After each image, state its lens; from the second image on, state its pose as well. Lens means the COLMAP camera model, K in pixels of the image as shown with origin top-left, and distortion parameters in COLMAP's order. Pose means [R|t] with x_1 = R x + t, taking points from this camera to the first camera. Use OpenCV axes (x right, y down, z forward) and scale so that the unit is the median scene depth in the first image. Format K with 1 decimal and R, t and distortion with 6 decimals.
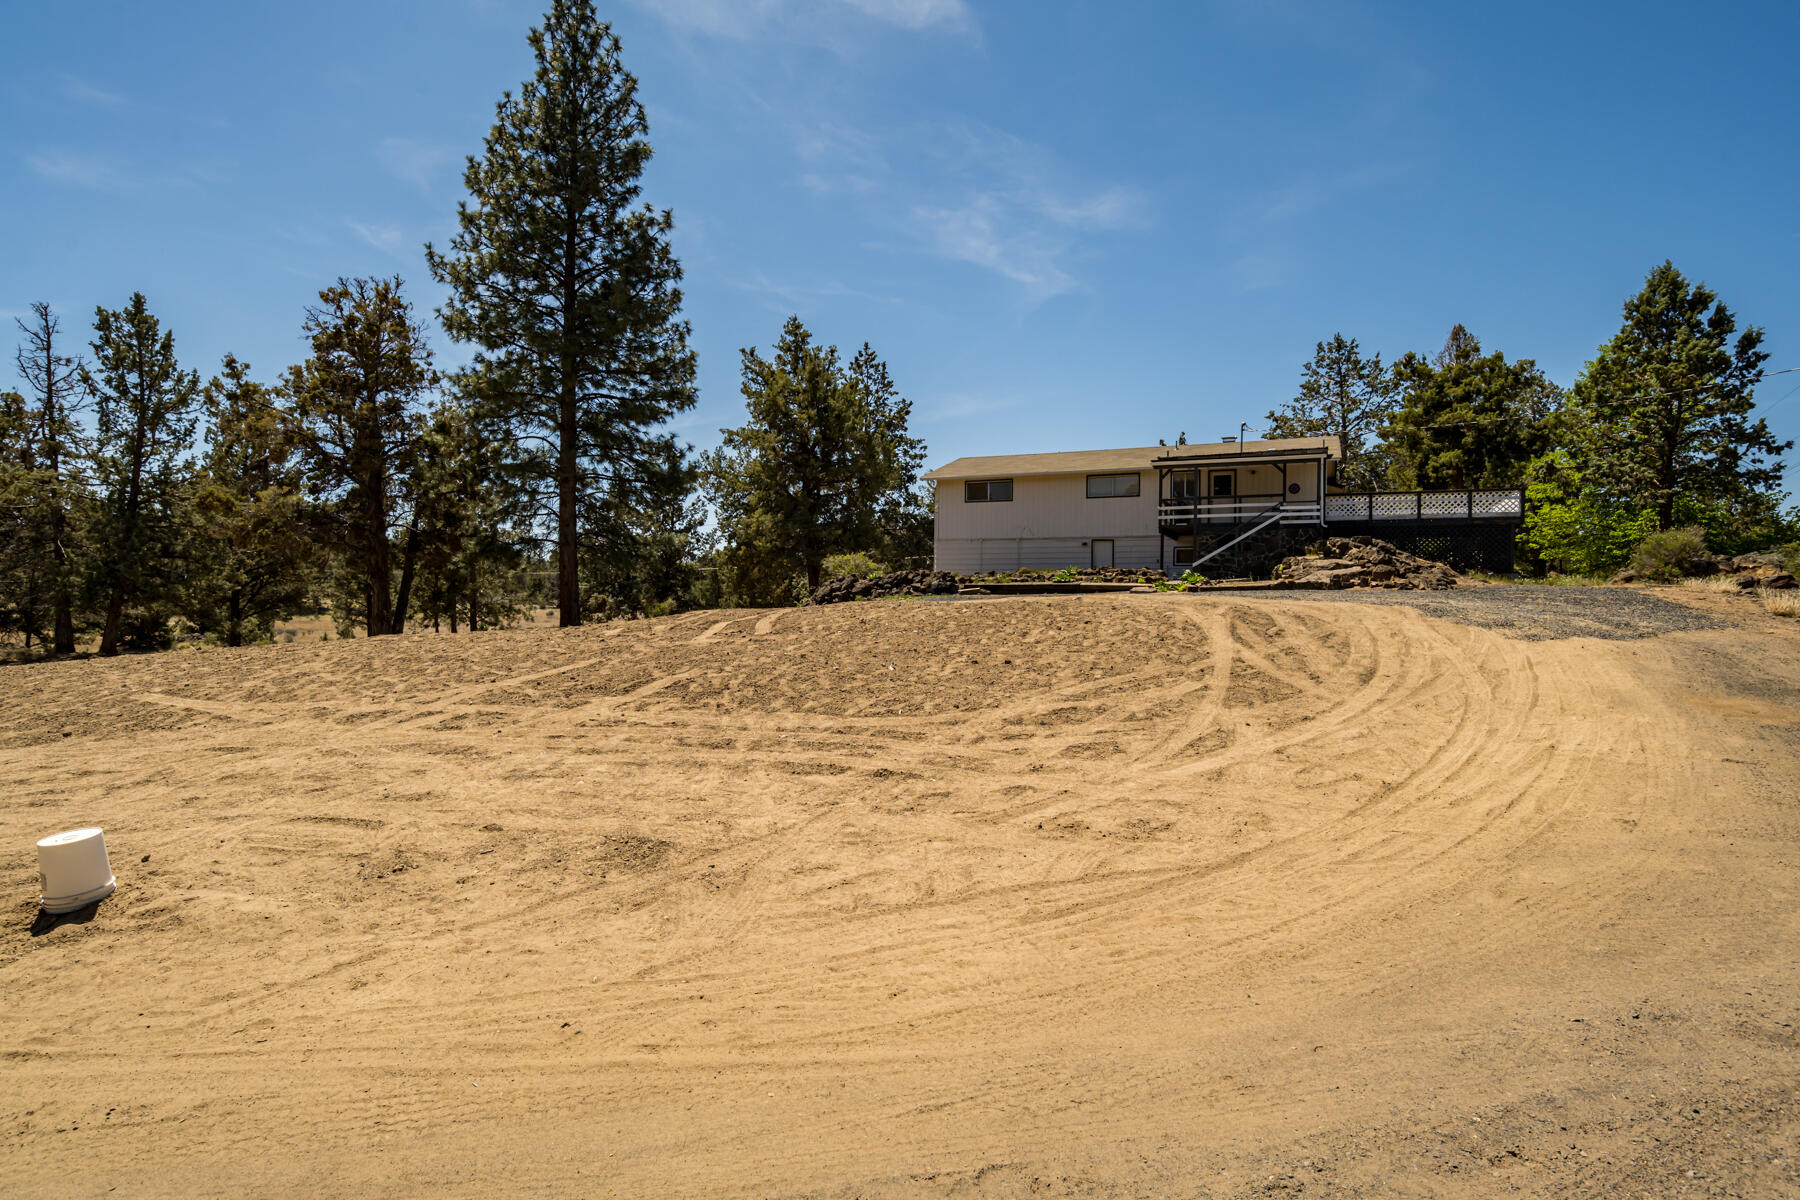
lens RADIAL K [[940.0, 0, 898.8], [0, 940.0, 608.7], [0, 0, 1]] dist [-0.002275, -0.000071]
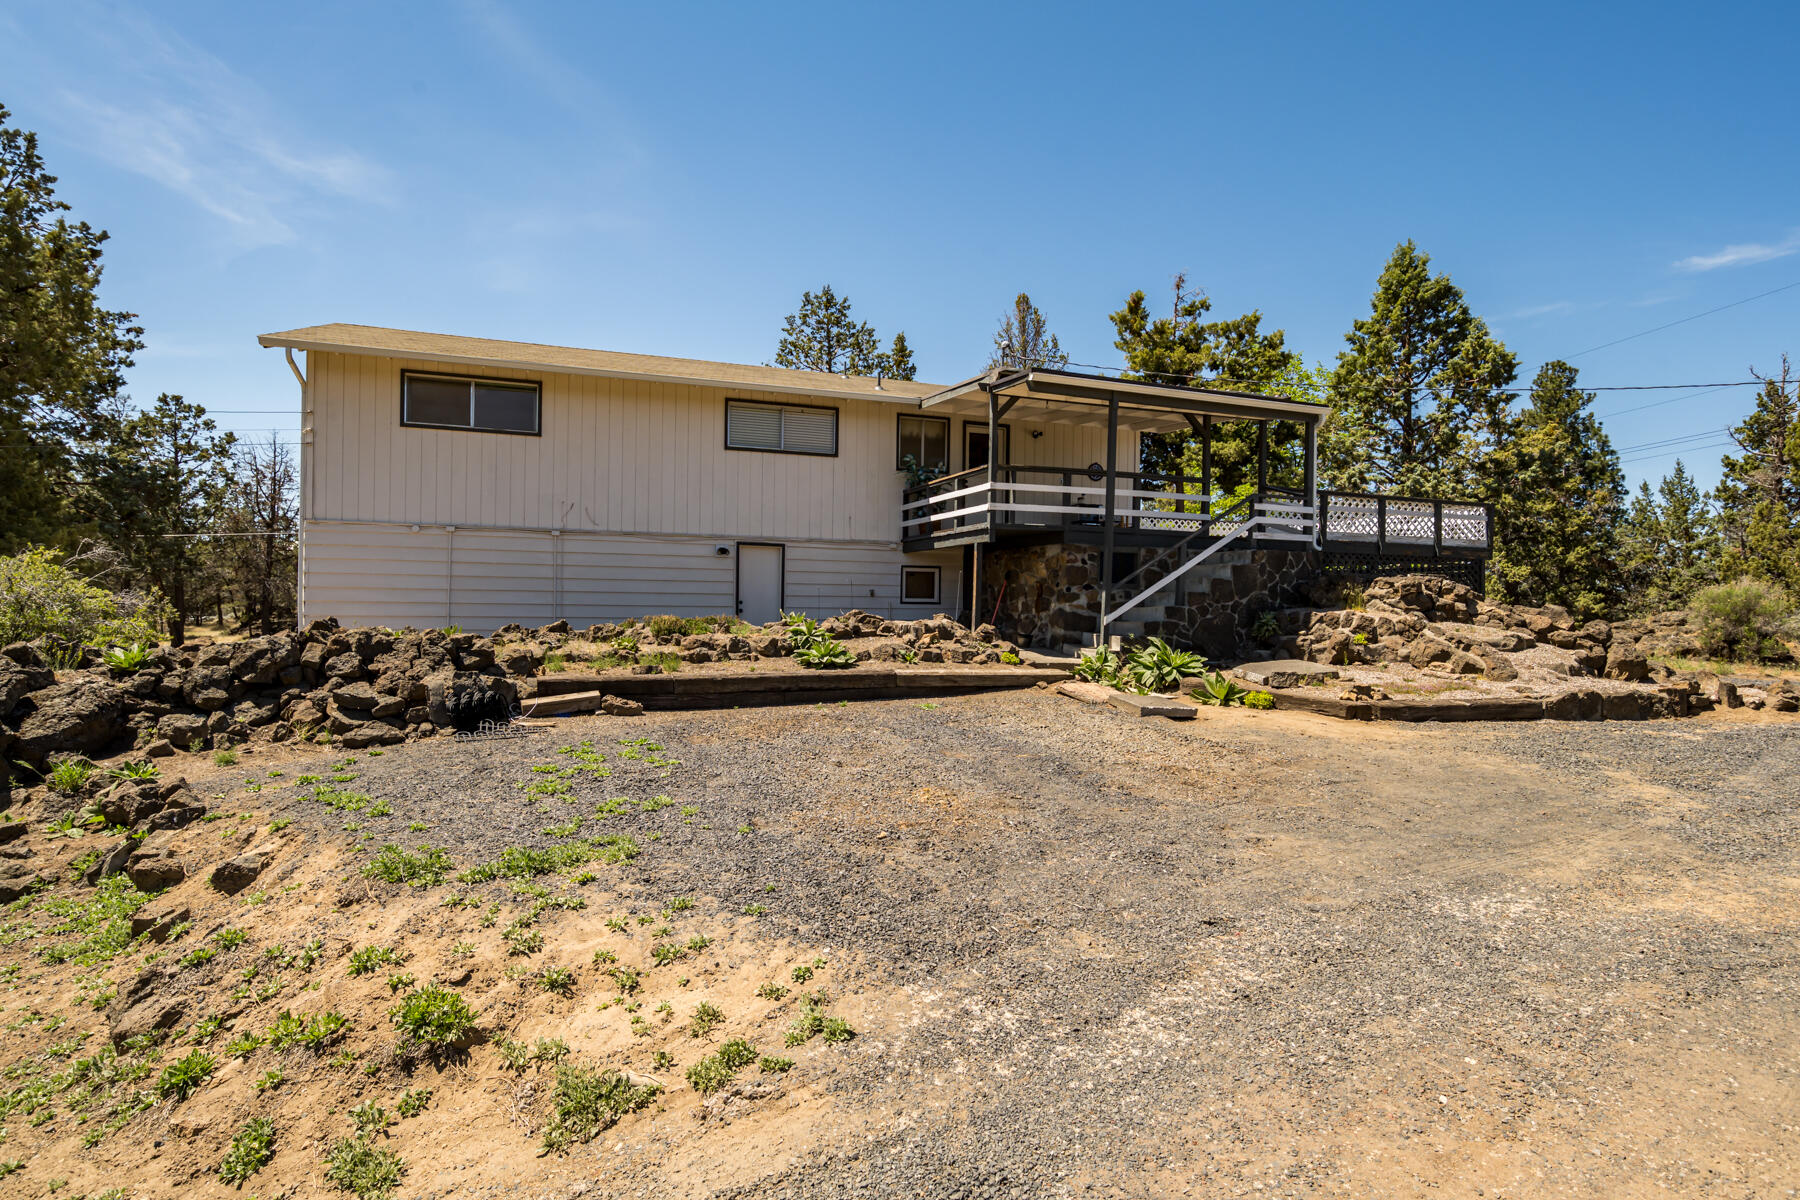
lens RADIAL K [[925.6, 0, 924.8], [0, 925.6, 606.2], [0, 0, 1]] dist [-0.015806, 0.000508]
pose [[0.706107, -0.003022, 0.708099, -0.050275], [-0.004096, 0.999957, 0.008351, -0.050843], [-0.708093, -0.008797, 0.706064, 0.678298]]
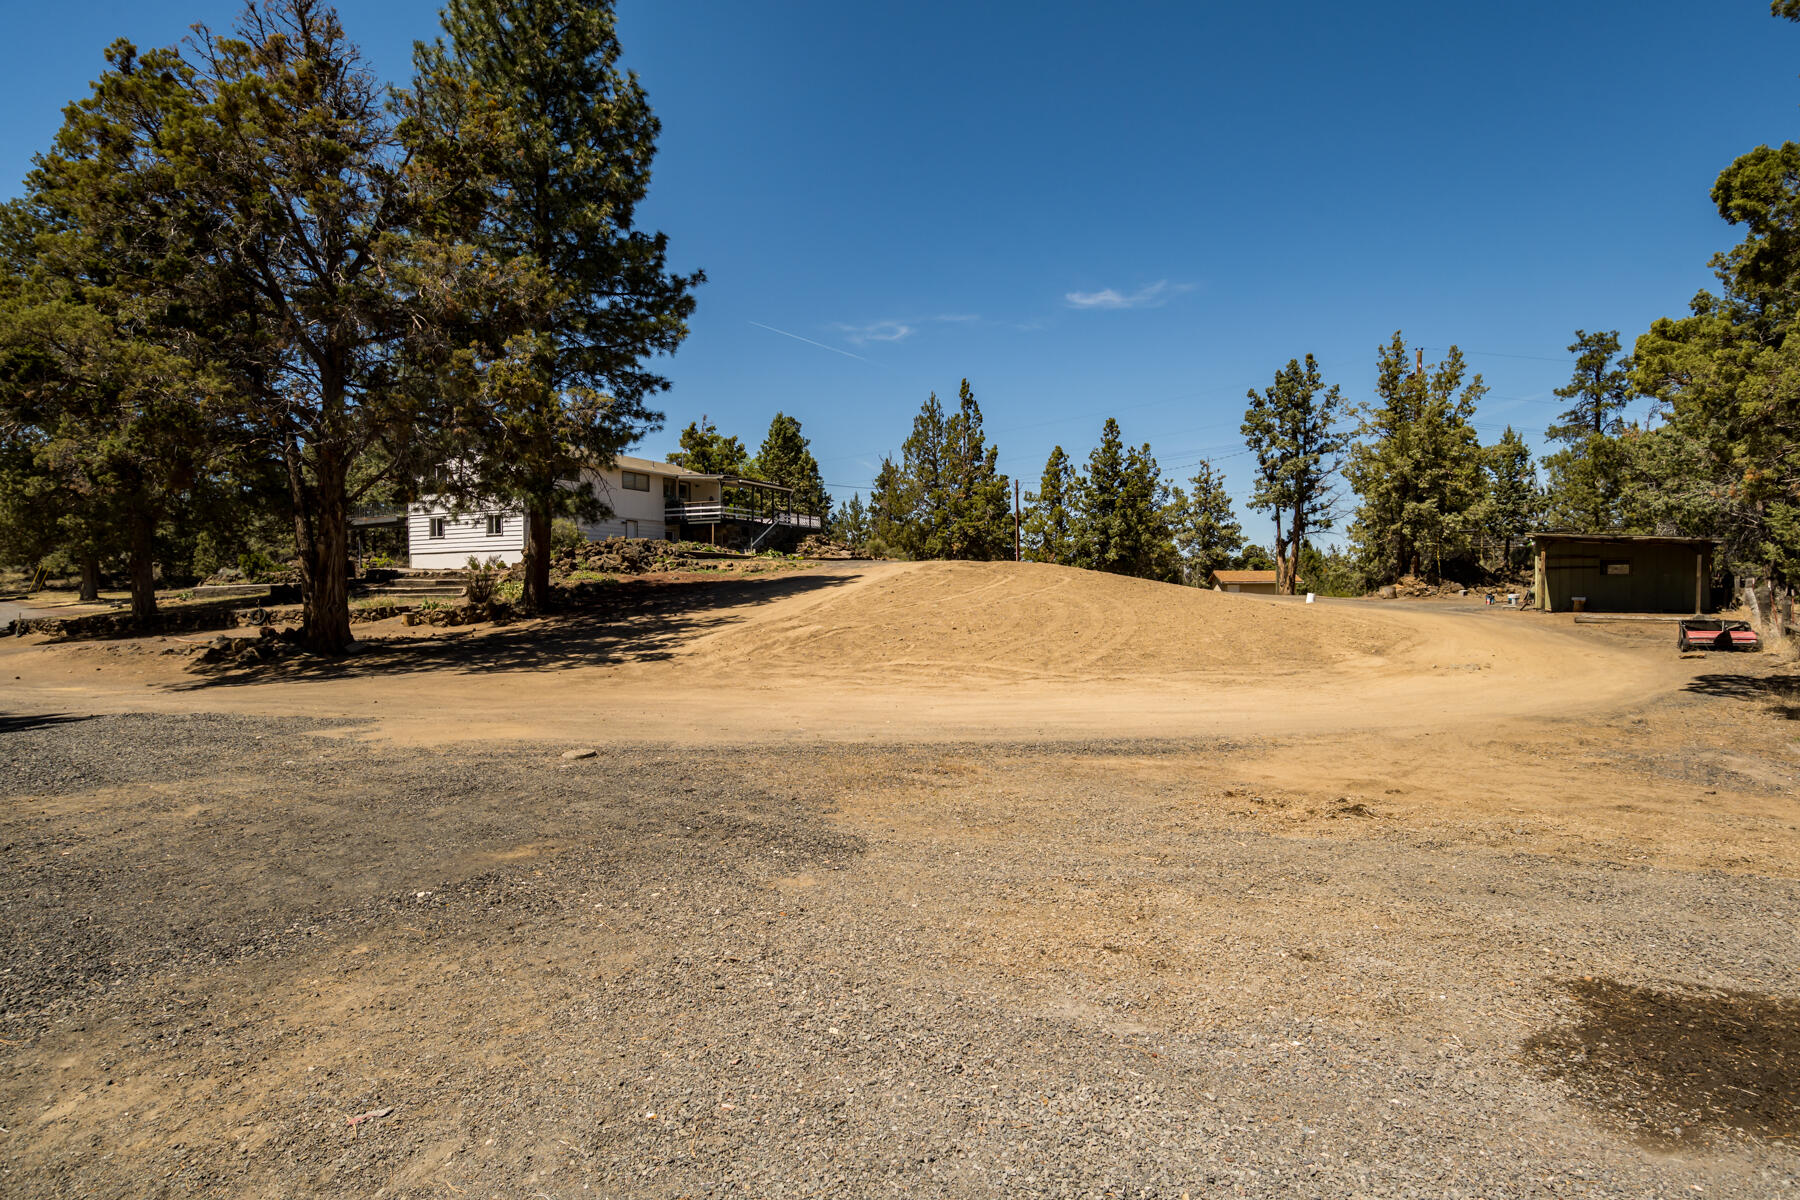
lens RADIAL K [[912.5, 0, 891.4], [0, 912.5, 603.3], [0, 0, 1]] dist [-0.002436, 0.001511]
pose [[0.042072, -0.027965, 0.998723, -1.199945], [-0.001880, 0.999604, 0.028069, 0.012465], [-0.999113, -0.003059, 0.042002, 0.608989]]
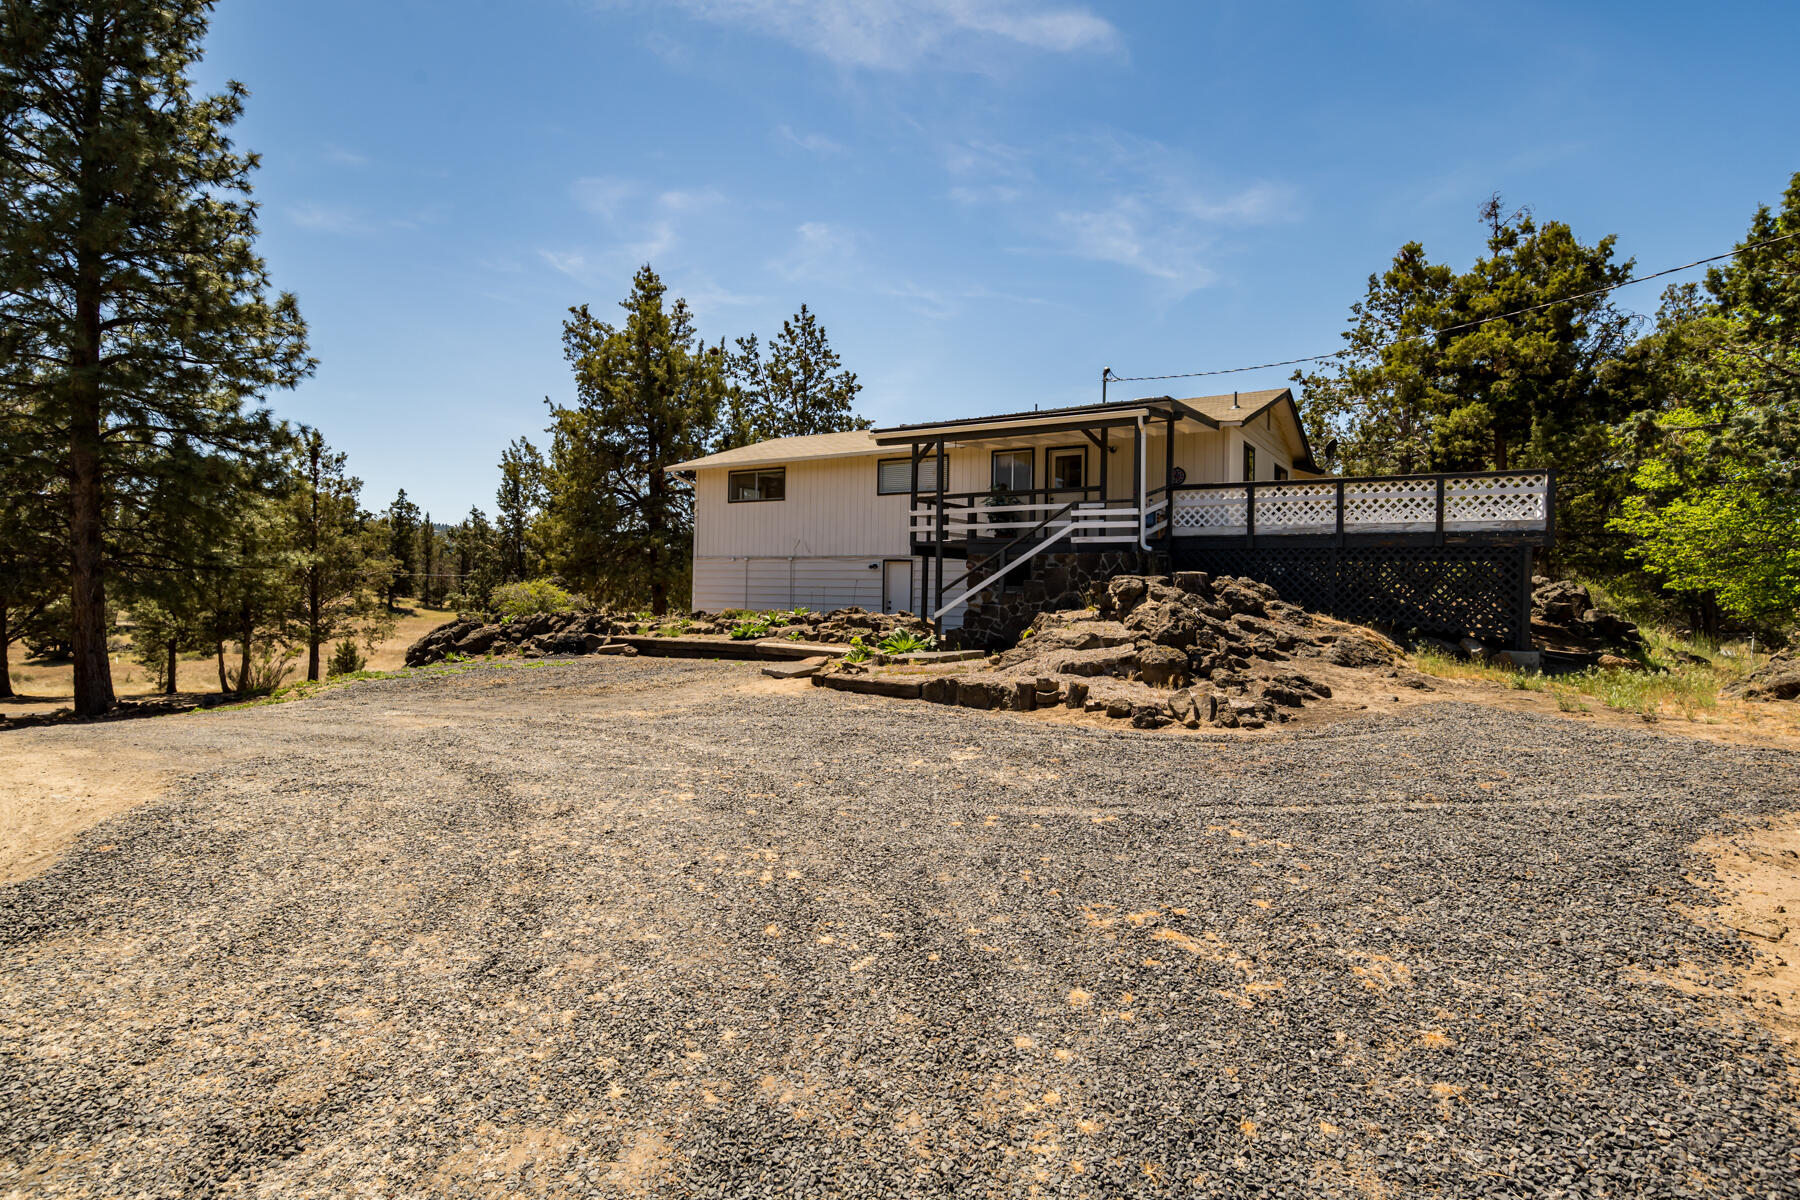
lens RADIAL K [[942.6, 0, 893.2], [0, 942.6, 593.2], [0, 0, 1]] dist [-0.002084, 0.000263]
pose [[0.989111, 0.005946, -0.147052, 0.334480], [-0.007202, 0.999942, -0.008013, -0.049562], [0.146996, 0.008985, 0.989096, 0.397641]]
